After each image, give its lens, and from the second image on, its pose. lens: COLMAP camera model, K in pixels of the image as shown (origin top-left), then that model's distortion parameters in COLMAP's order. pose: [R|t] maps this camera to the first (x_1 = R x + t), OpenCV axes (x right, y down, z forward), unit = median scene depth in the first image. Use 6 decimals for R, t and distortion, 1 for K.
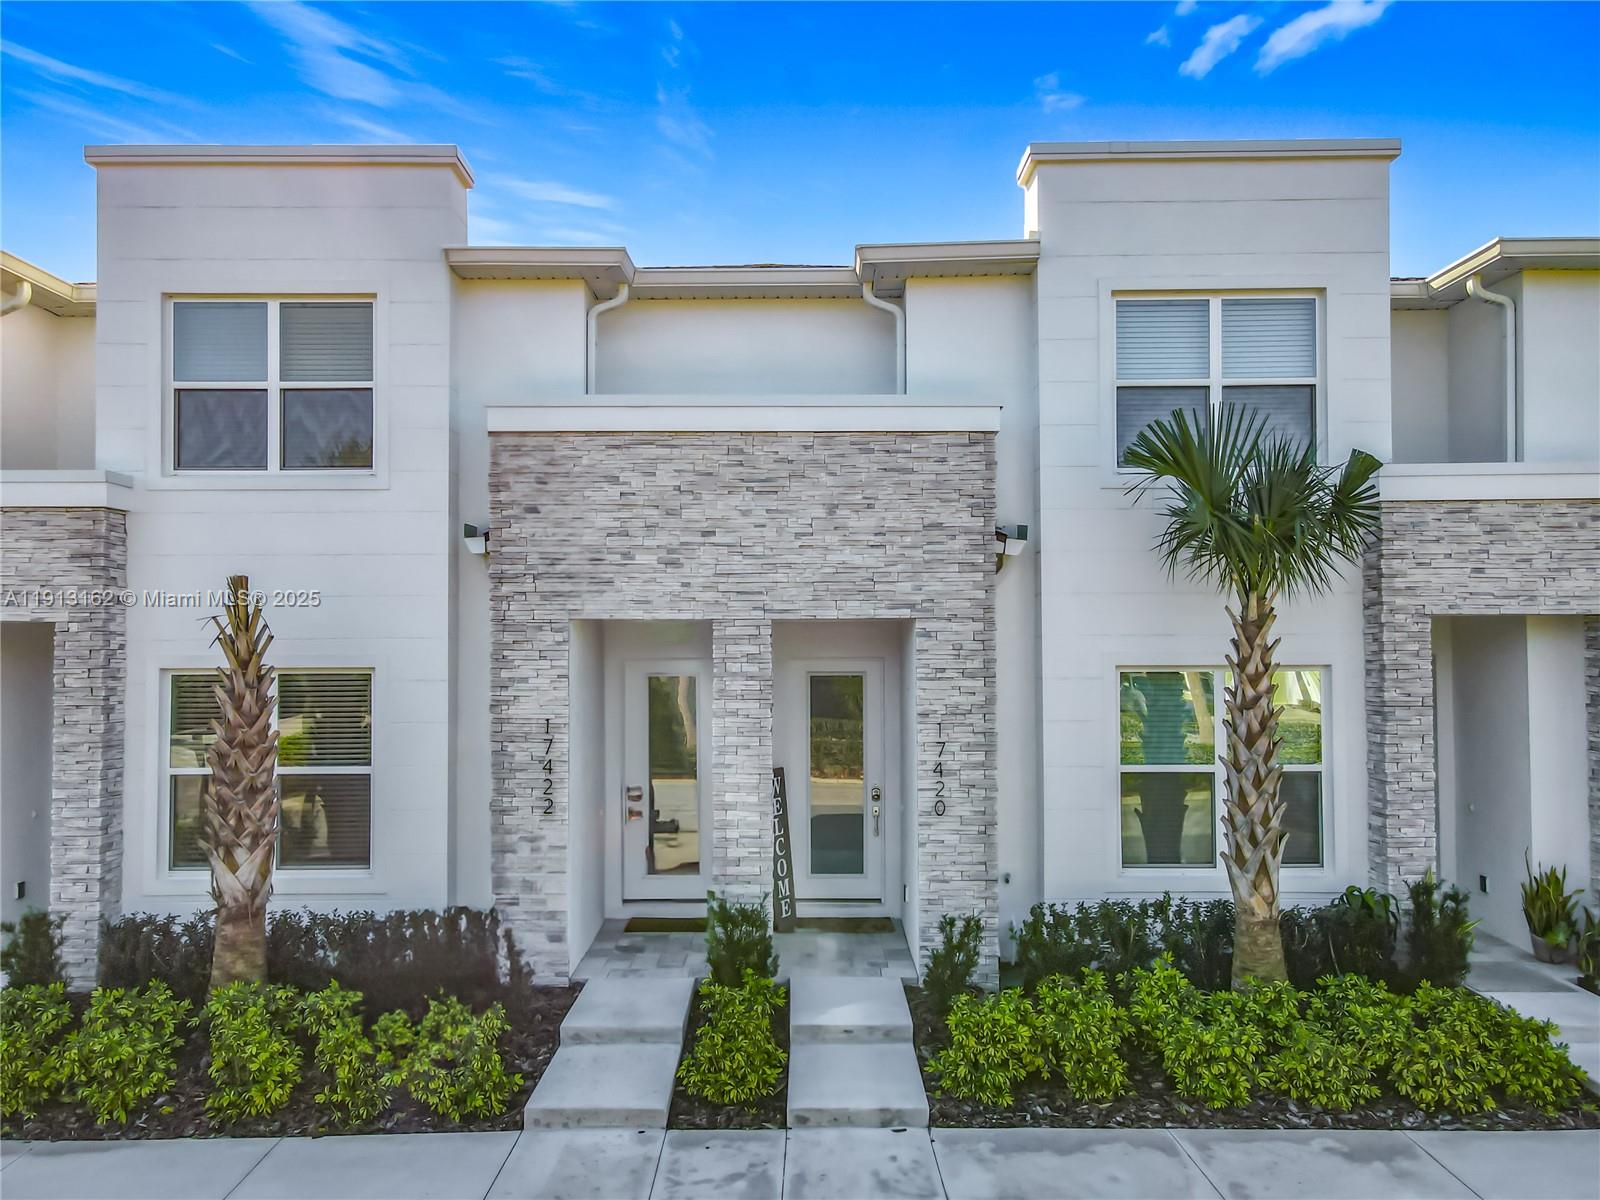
lens RADIAL K [[1187.0, 0, 805.4], [0, 1187.0, 570.6], [0, 0, 1]] dist [0.012904, 0.009405]
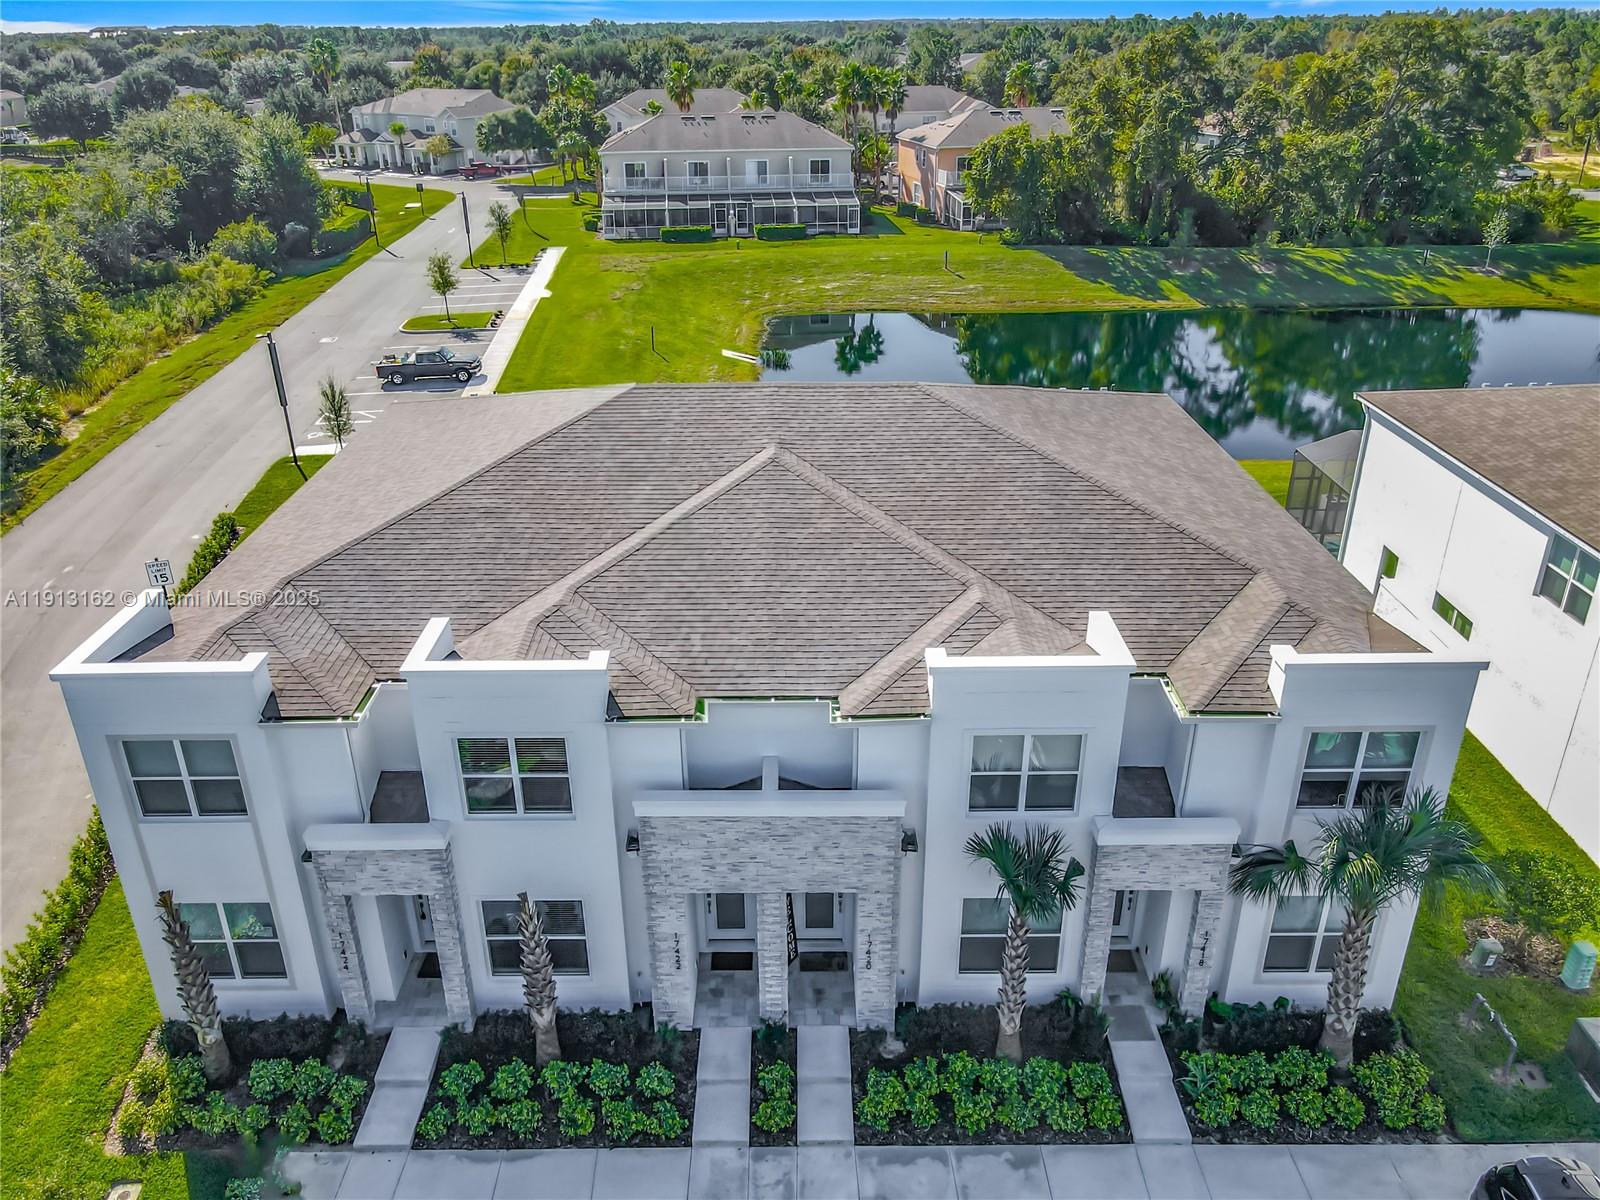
lens RADIAL K [[1204.6, 0, 796.6], [0, 1204.6, 578.2], [0, 0, 1]] dist [-0.003564, 0.009052]
pose [[0.999985, -0.005322, 0.001102, -0.010380], [0.004299, 0.898536, 0.438878, -1.318782], [-0.003326, -0.438867, 0.898546, -0.579432]]
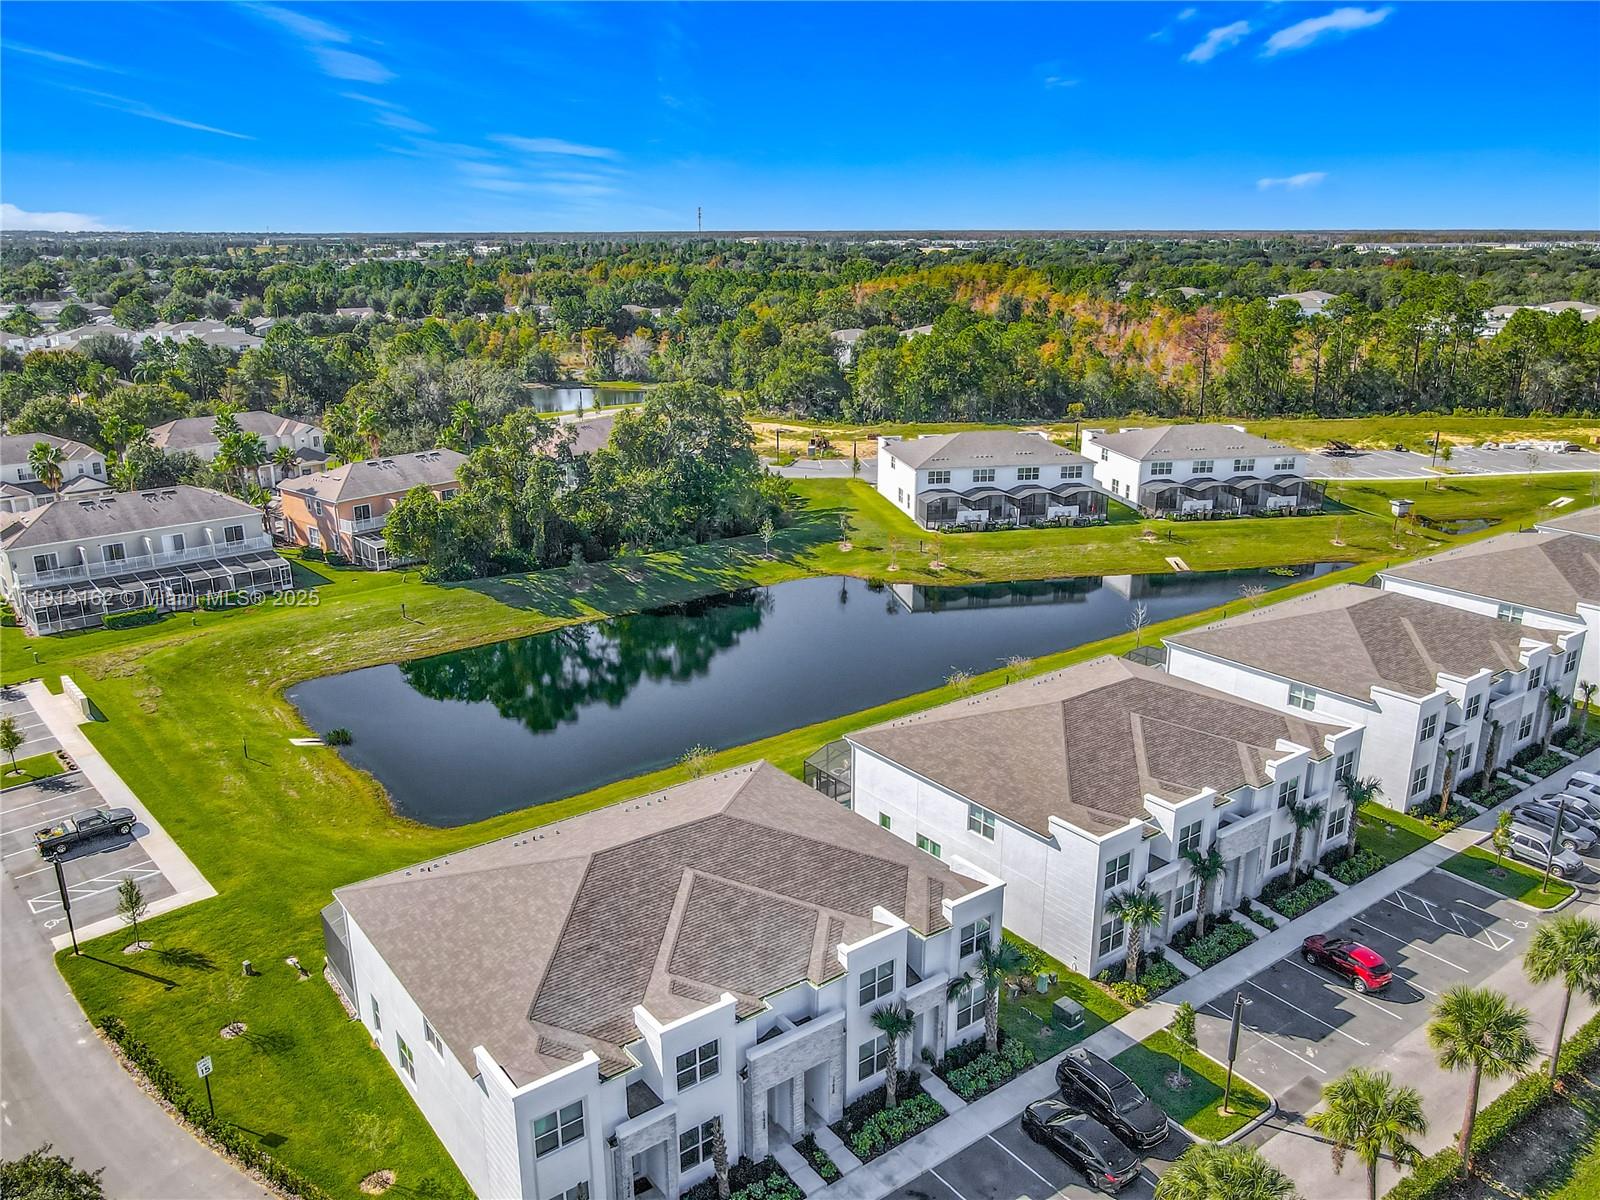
lens RADIAL K [[1204.6, 0, 796.6], [0, 1204.6, 578.2], [0, 0, 1]] dist [-0.003564, 0.009052]
pose [[0.801908, -0.160545, 0.575472, -2.380574], [-0.013682, 0.958031, 0.286338, -3.067899], [-0.597290, -0.237490, 0.766057, -2.042589]]
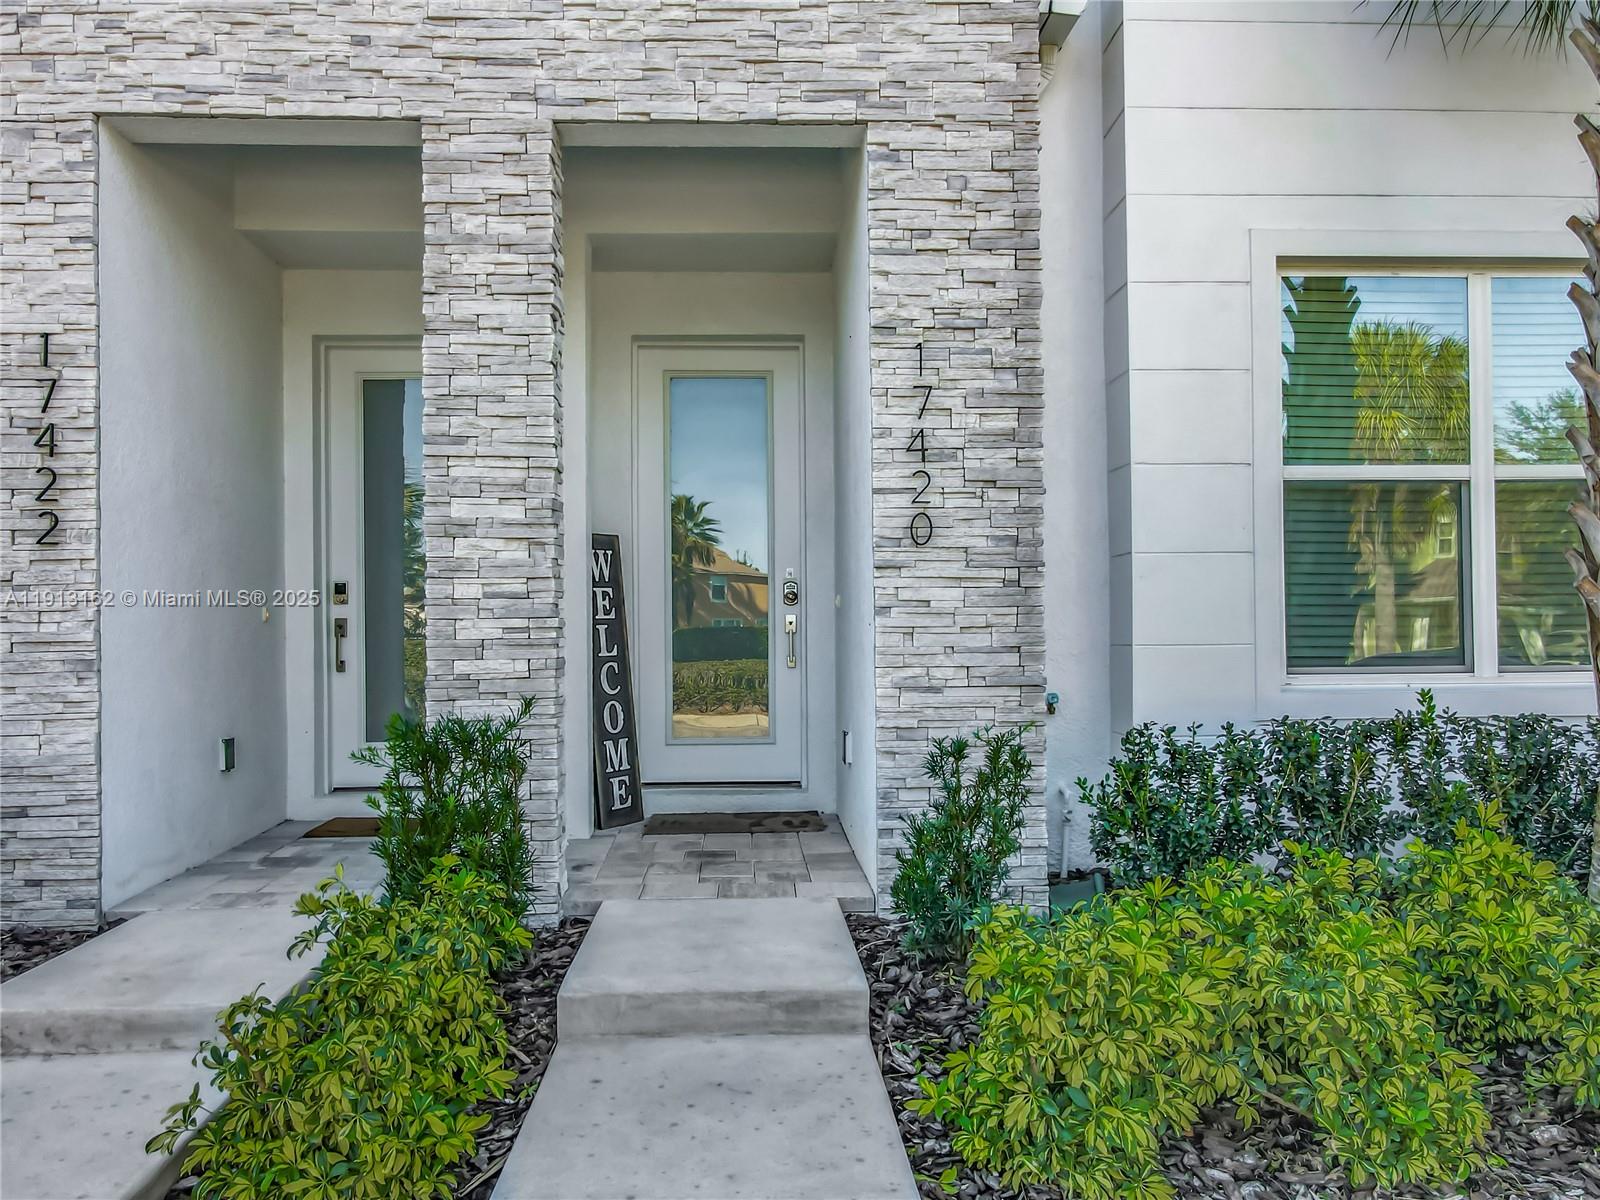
lens RADIAL K [[1204.6, 0, 796.6], [0, 1204.6, 578.2], [0, 0, 1]] dist [-0.003564, 0.009052]
pose [[0.998778, -0.003871, 0.049265, 0.041836], [0.003575, 0.999975, 0.006105, 0.215192], [-0.049287, -0.005921, 0.998767, 0.534466]]
